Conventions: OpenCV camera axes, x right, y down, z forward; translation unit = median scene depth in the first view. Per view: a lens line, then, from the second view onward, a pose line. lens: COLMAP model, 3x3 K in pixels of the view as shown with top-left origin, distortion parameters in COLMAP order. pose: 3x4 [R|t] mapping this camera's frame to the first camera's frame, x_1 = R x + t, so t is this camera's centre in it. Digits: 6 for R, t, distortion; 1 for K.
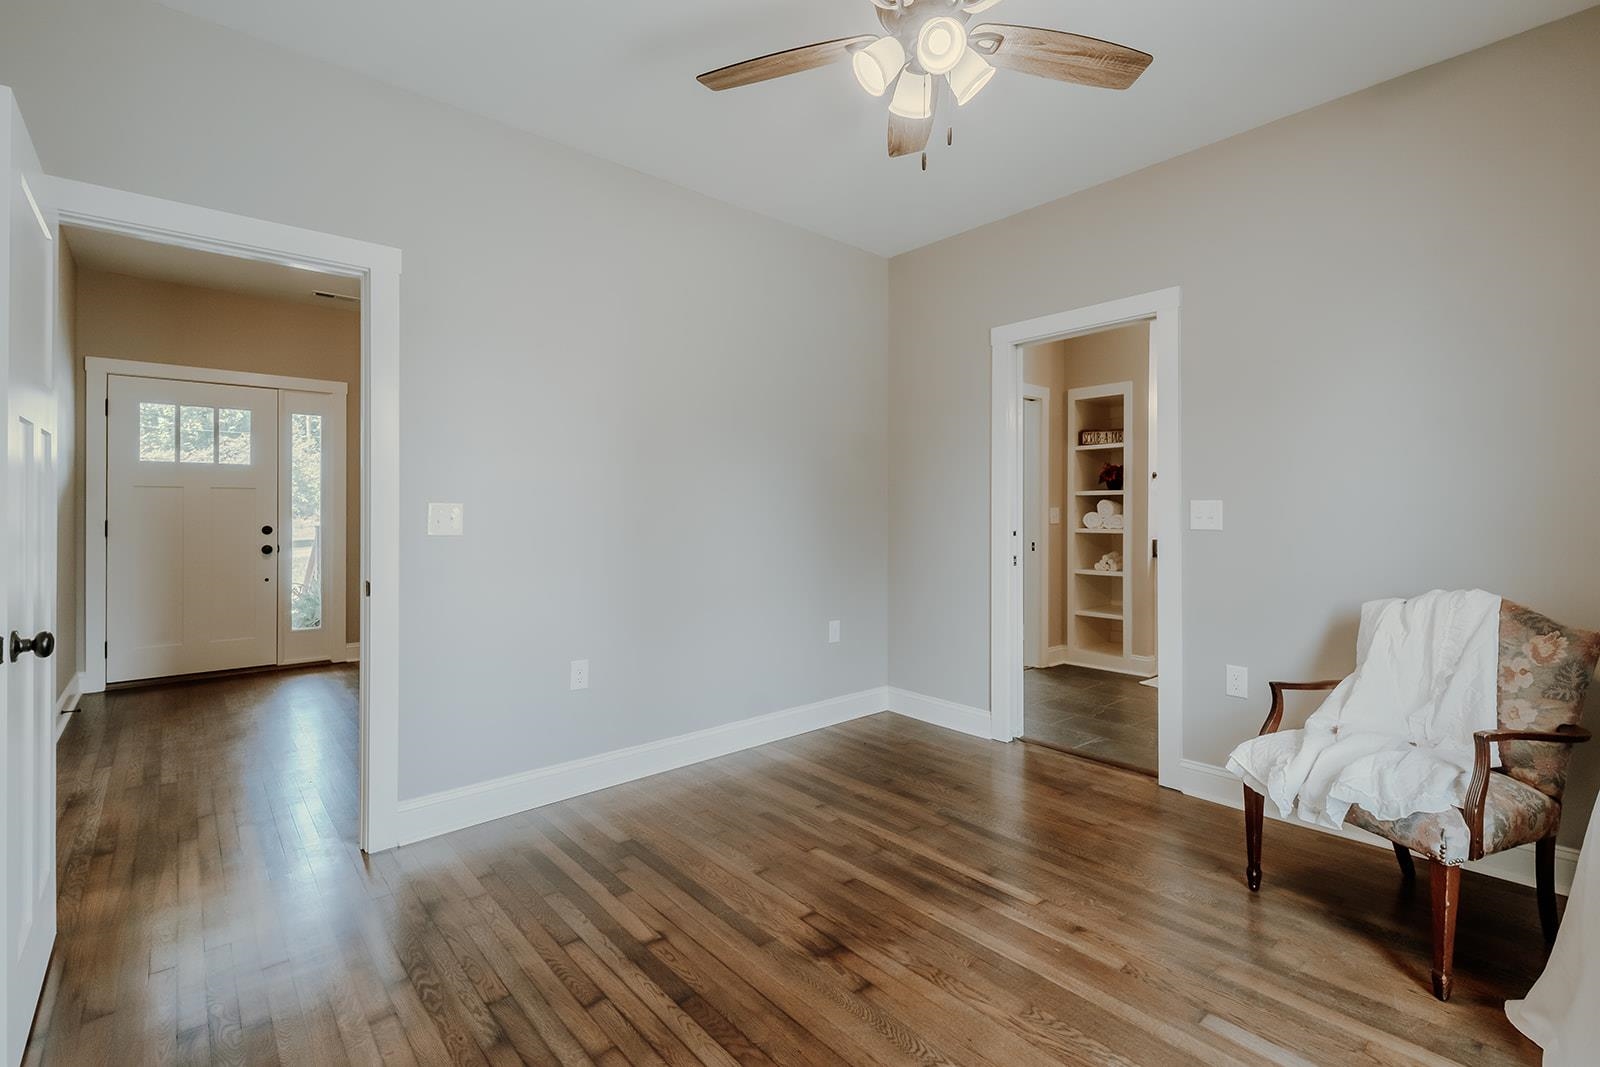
lens RADIAL K [[726.1, 0, 797.6], [0, 726.1, 507.8], [0, 0, 1]] dist [0.000236, -0.000402]
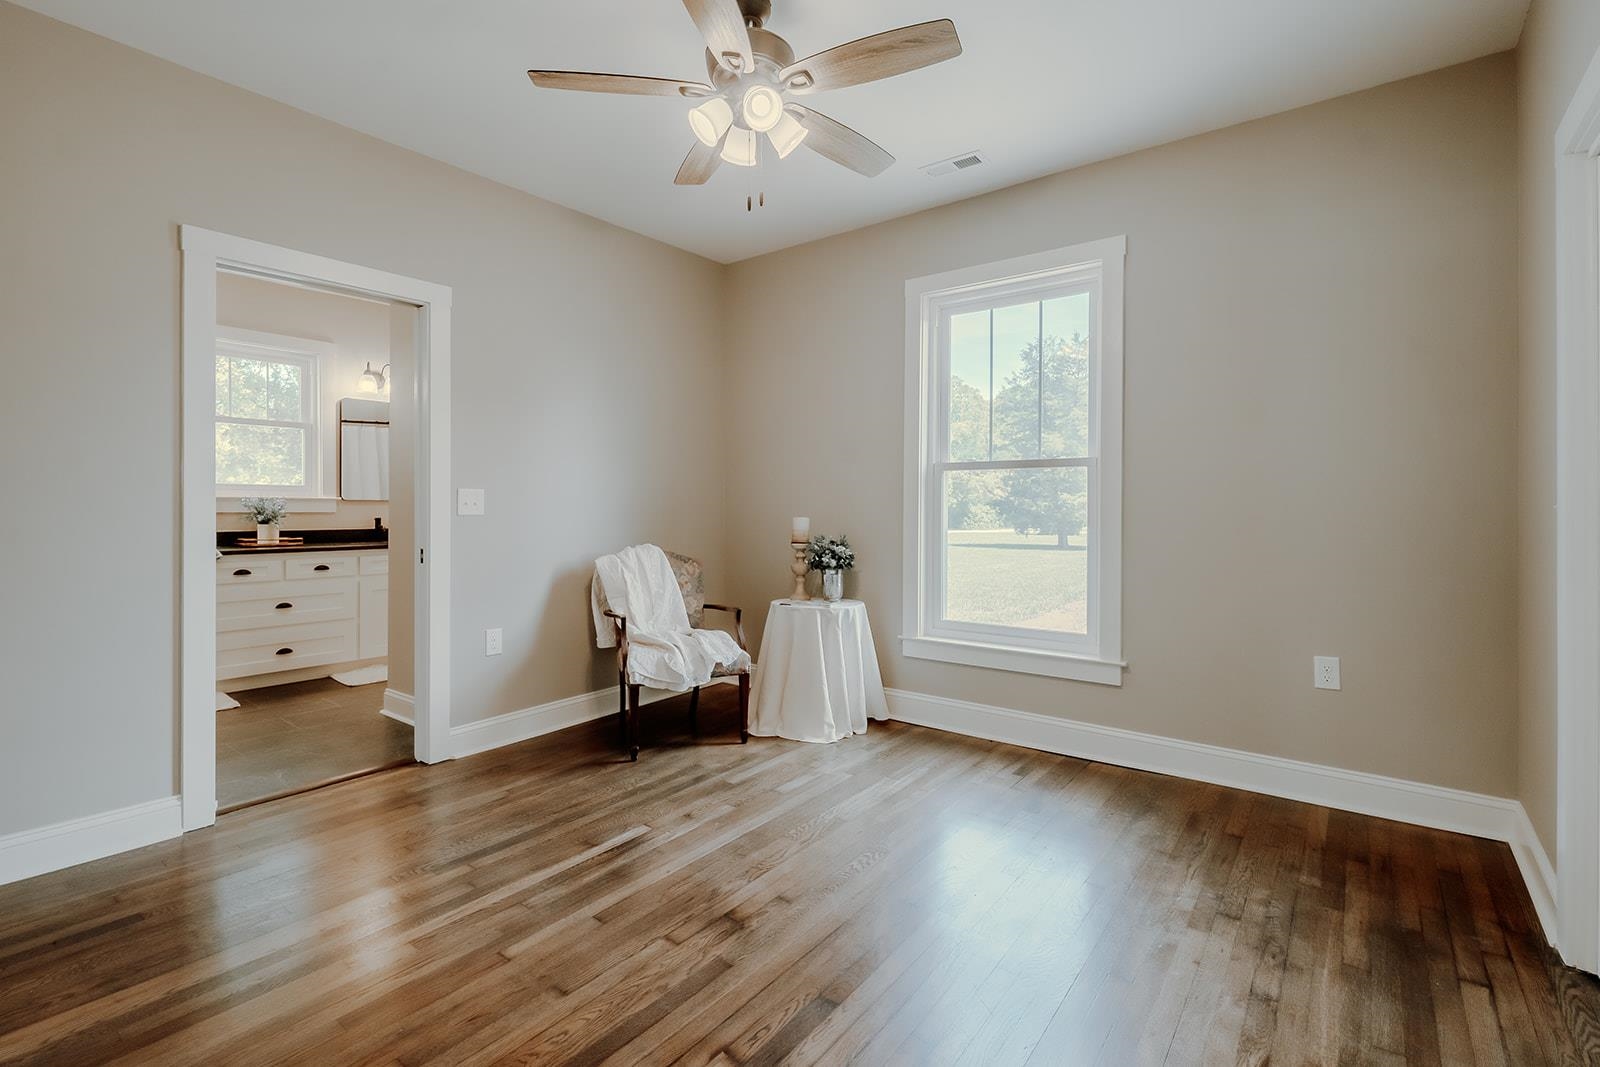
lens RADIAL K [[726.1, 0, 797.6], [0, 726.1, 507.8], [0, 0, 1]] dist [0.000236, -0.000402]
pose [[-0.197048, -0.003989, 0.980386, -0.858958], [-0.007436, 0.999969, 0.002574, 0.016601], [-0.980366, -0.006783, -0.197072, 0.977130]]
